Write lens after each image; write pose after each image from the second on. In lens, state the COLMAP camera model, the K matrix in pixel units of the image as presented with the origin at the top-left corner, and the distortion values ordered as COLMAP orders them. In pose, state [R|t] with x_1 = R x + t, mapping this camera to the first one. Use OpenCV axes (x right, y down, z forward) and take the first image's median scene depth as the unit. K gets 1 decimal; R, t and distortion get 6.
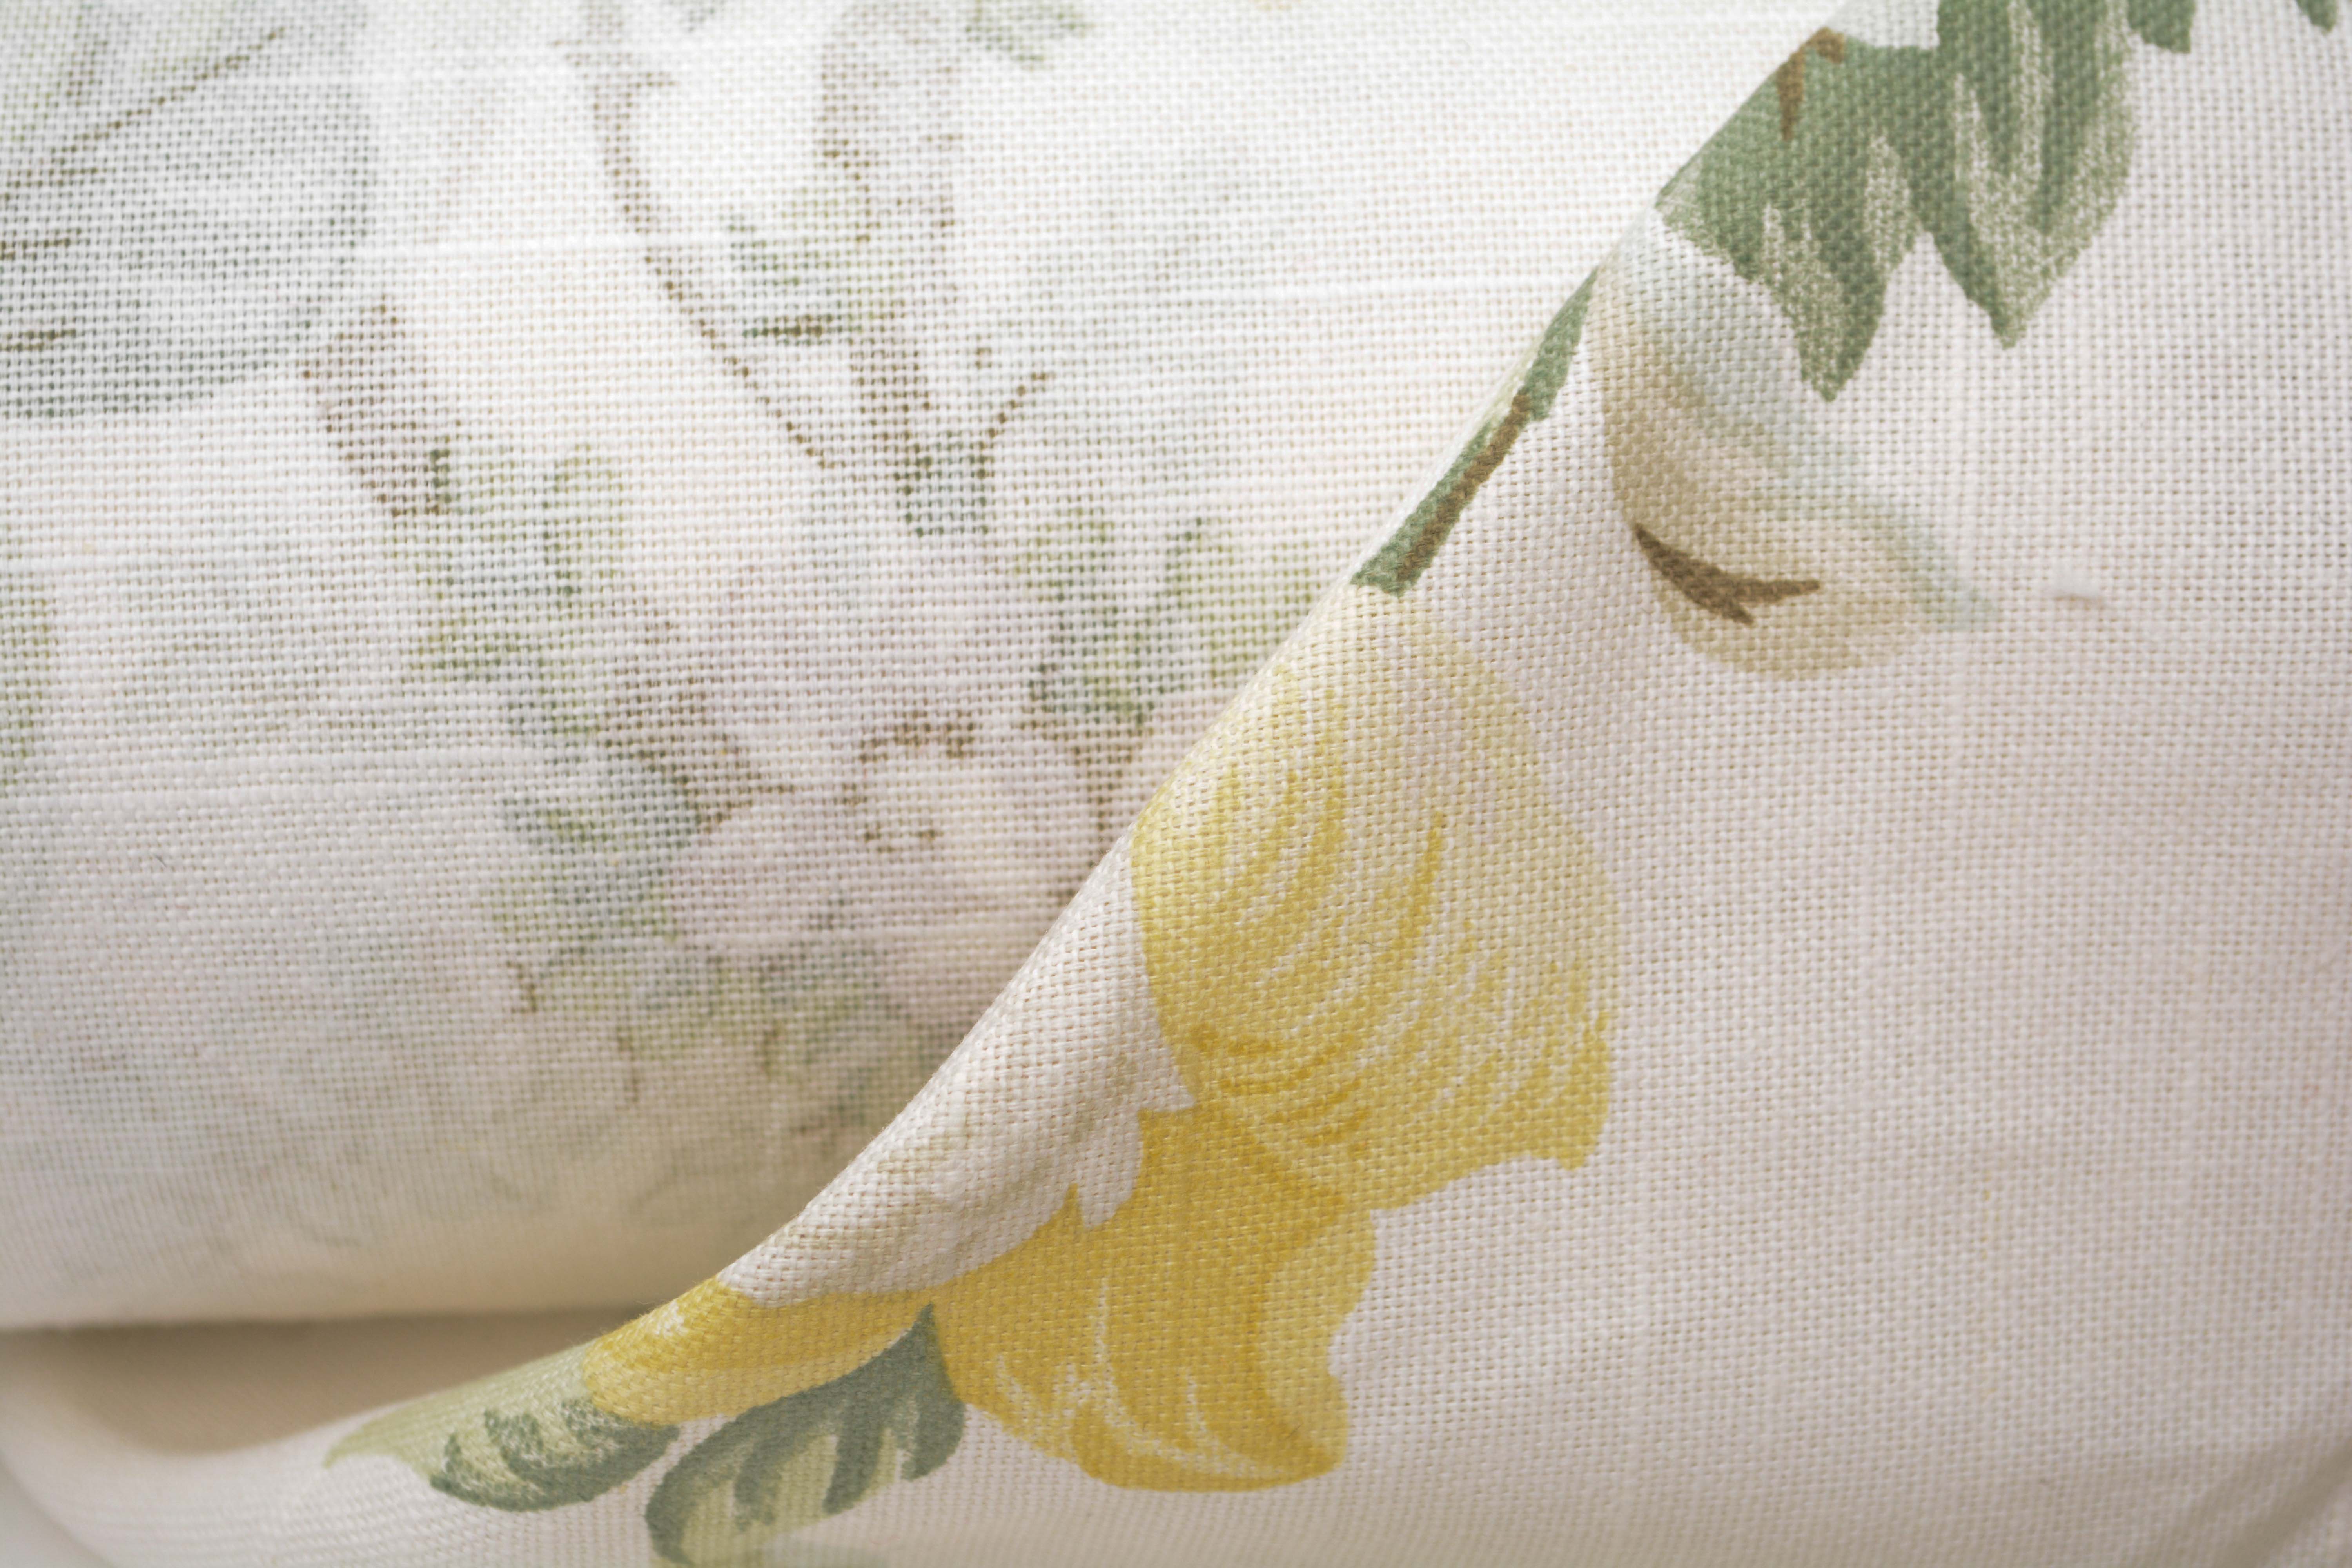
lens RADIAL K [[4769.4, 0, 1176.0], [0, 4769.4, 782.4], [0, 0, 1]] dist [0.015485, 0.000000]
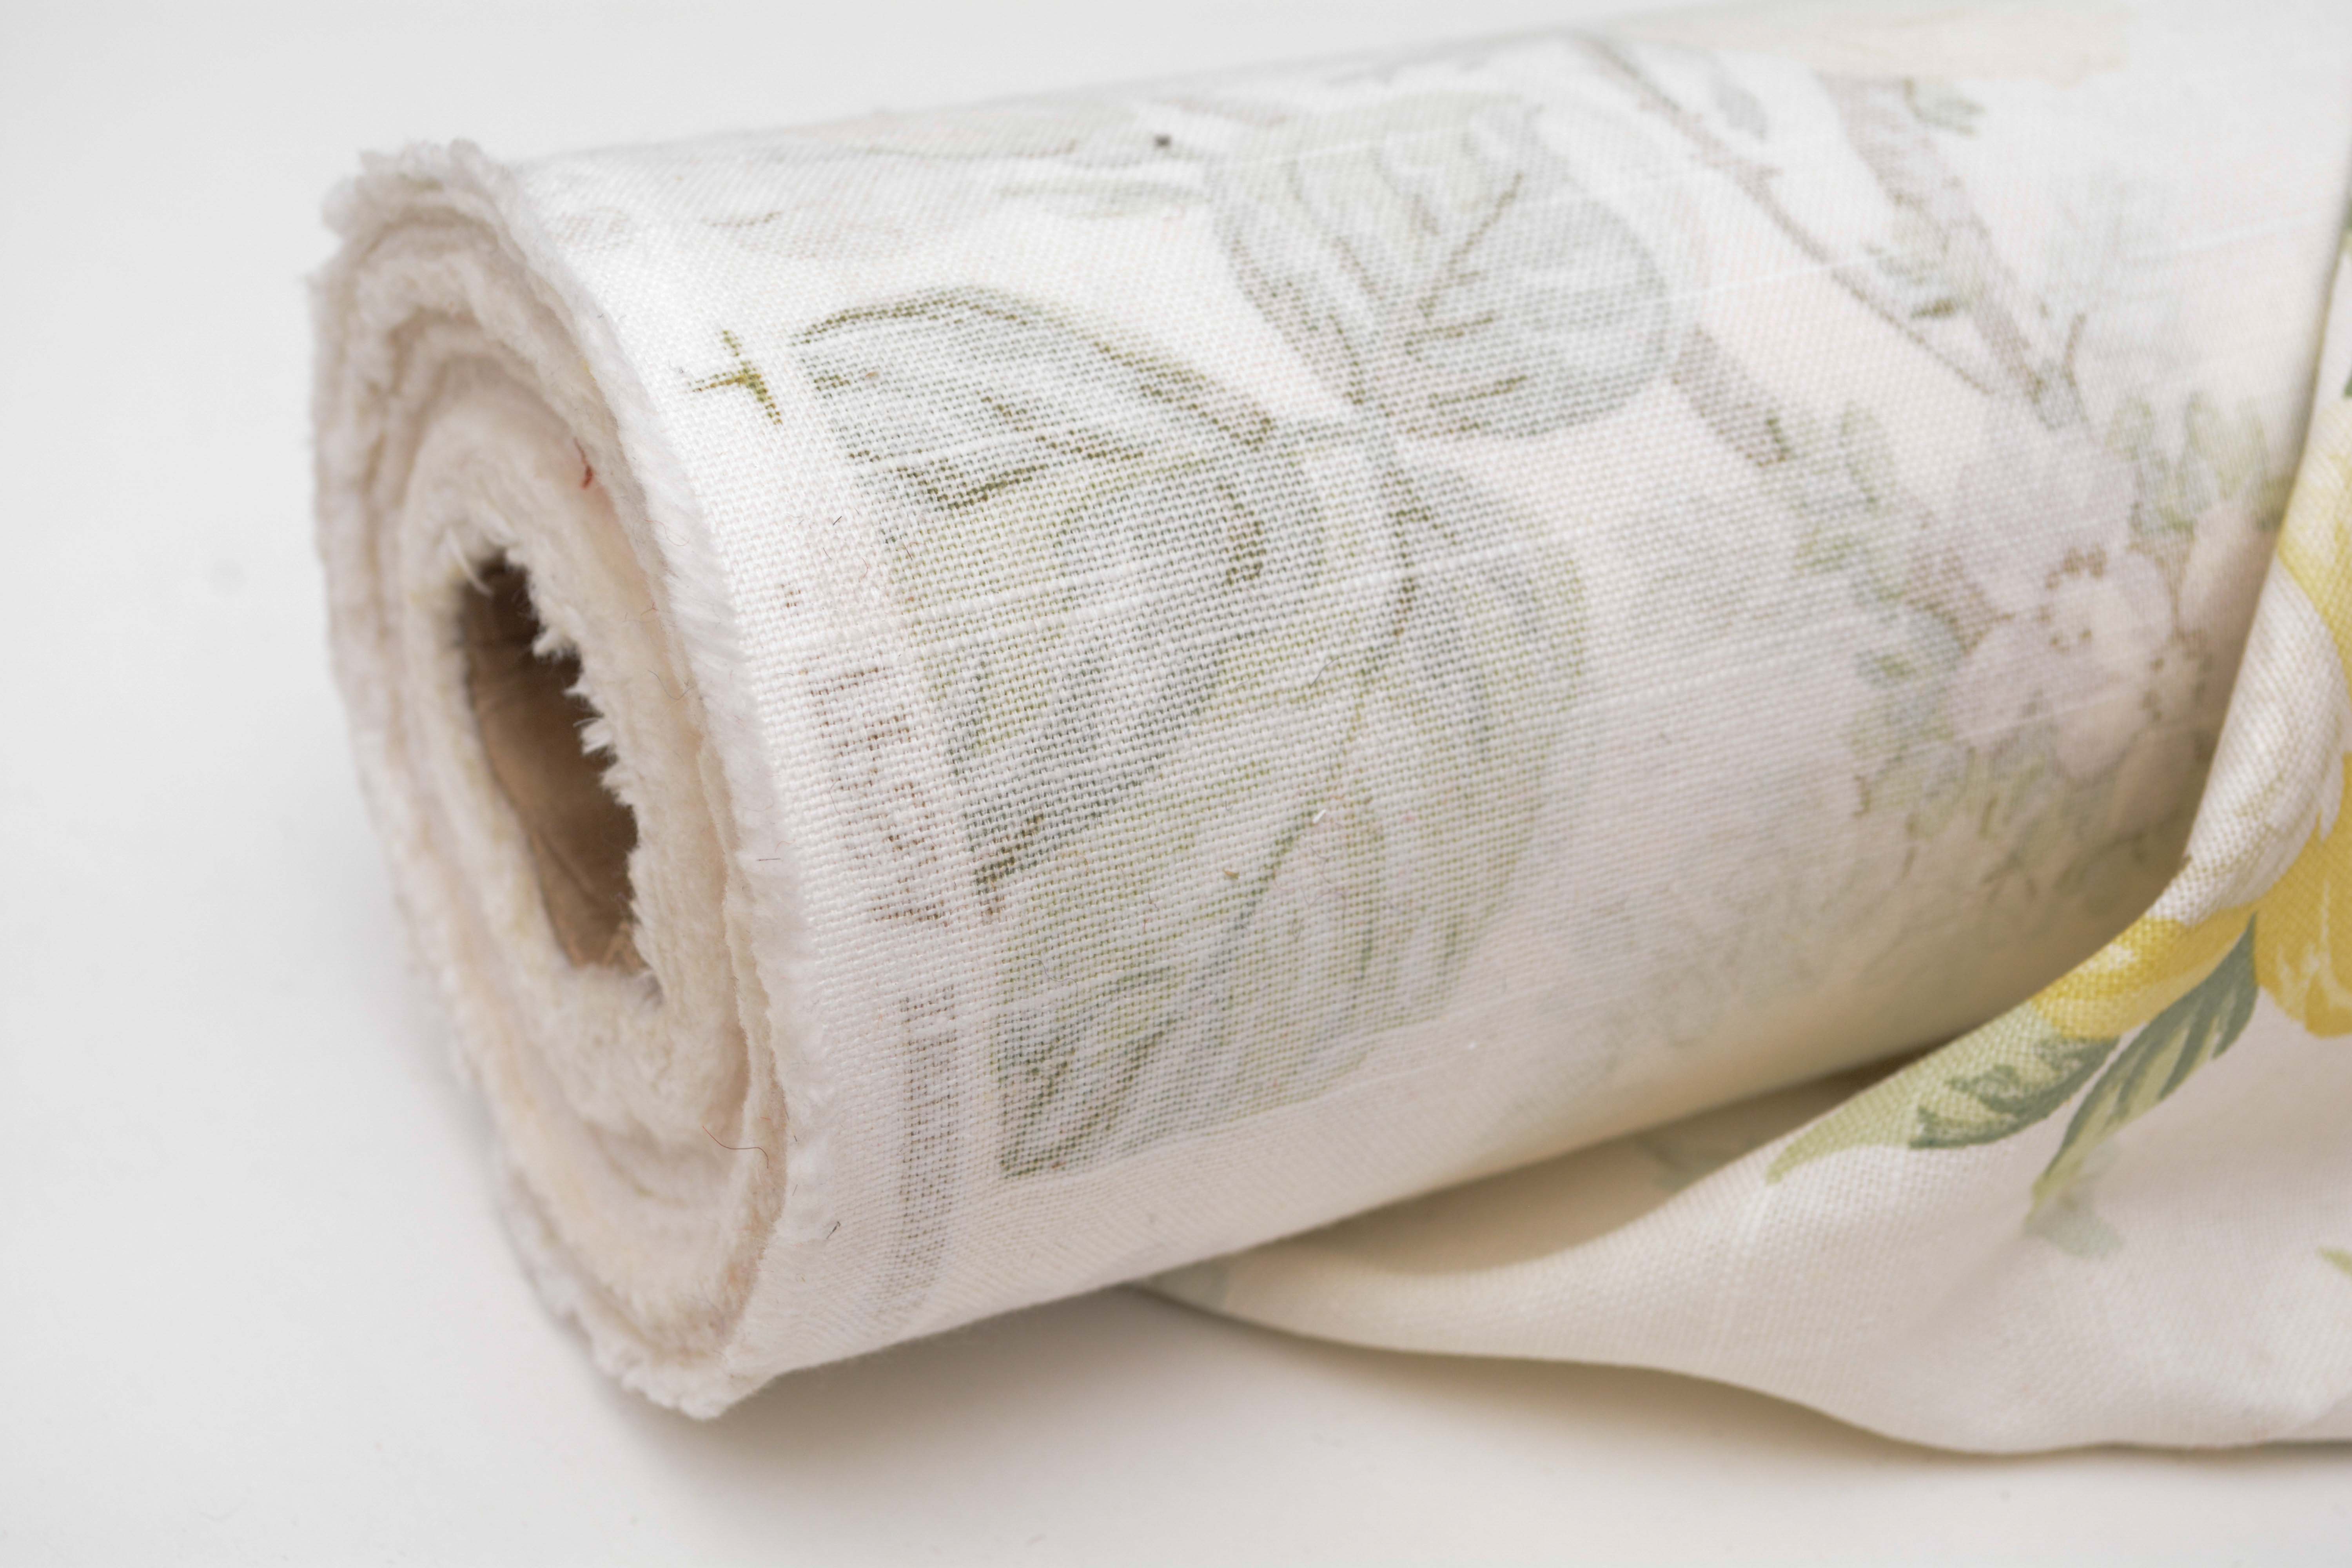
lens RADIAL K [[4081.0, 0, 1176.7], [0, 4081.0, 784.8], [0, 0, 1]] dist [-0.038555, 0.000000]
pose [[0.892233, -0.181248, 0.413605, -0.827487], [0.237237, 0.967475, -0.087807, 0.099406], [-0.384238, 0.176467, 0.906212, -0.010851]]
